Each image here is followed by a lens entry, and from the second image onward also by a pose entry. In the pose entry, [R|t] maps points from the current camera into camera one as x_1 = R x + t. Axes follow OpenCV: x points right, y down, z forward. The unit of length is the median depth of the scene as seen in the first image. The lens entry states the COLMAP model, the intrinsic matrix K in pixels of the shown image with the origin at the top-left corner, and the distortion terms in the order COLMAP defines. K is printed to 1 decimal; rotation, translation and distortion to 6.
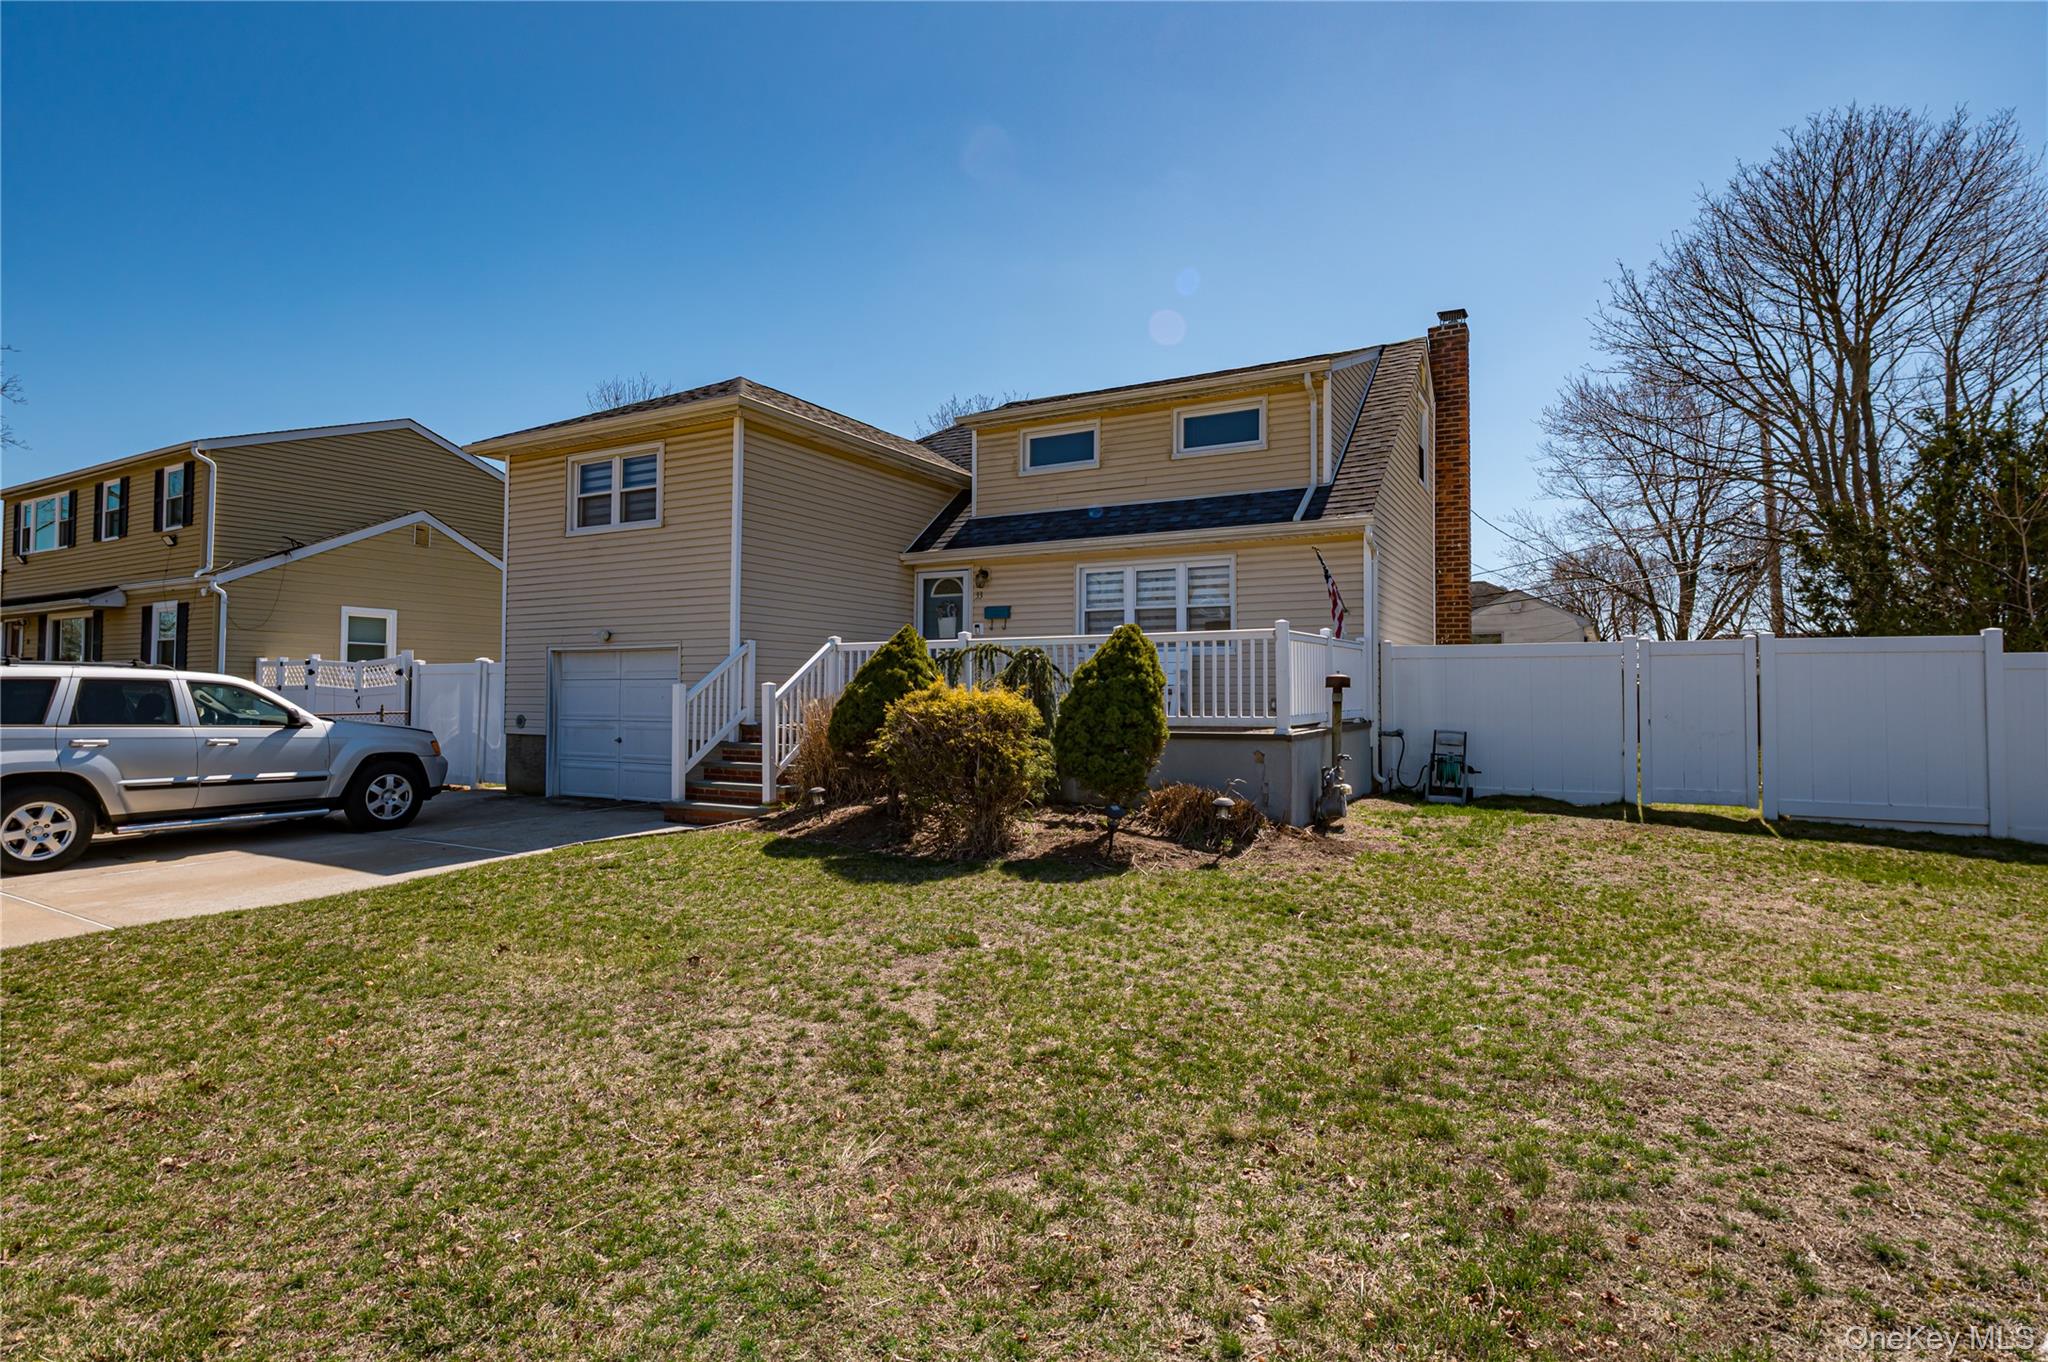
lens RADIAL K [[1038.8, 0, 1021.6], [0, 1038.8, 680.2], [0, 0, 1]] dist [-0.010145, 0.000837]
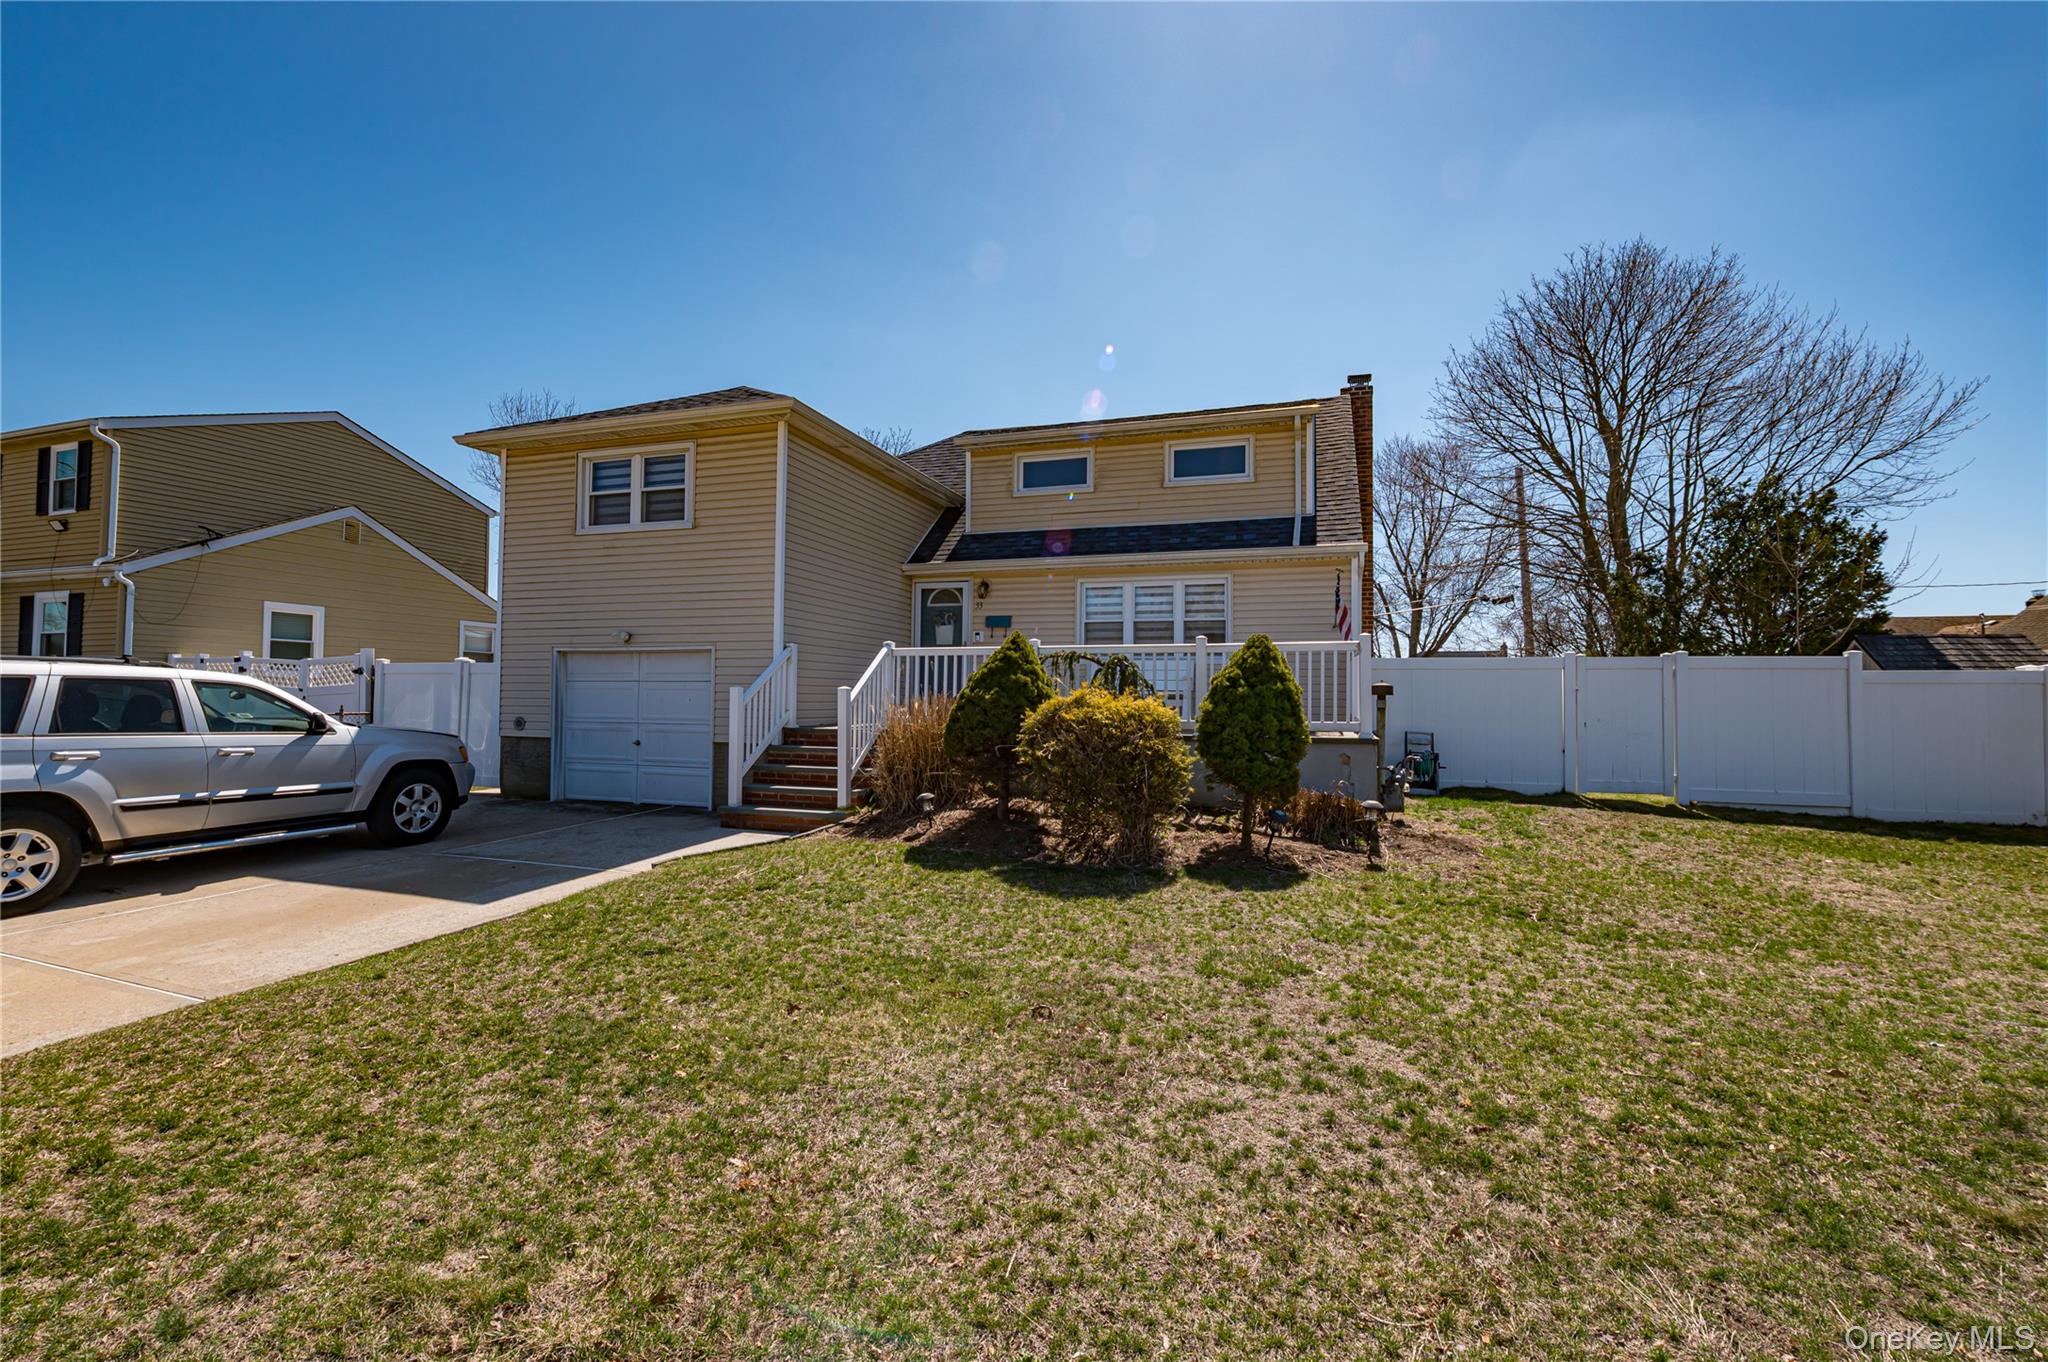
lens RADIAL K [[874.2, 0, 1014.4], [0, 874.2, 686.5], [0, 0, 1]] dist [-0.010790, -0.000268]
pose [[0.981580, 0.007217, 0.190915, -0.239252], [-0.008130, 0.999959, 0.003998, -0.002387], [-0.190879, -0.005476, 0.981598, 0.143455]]
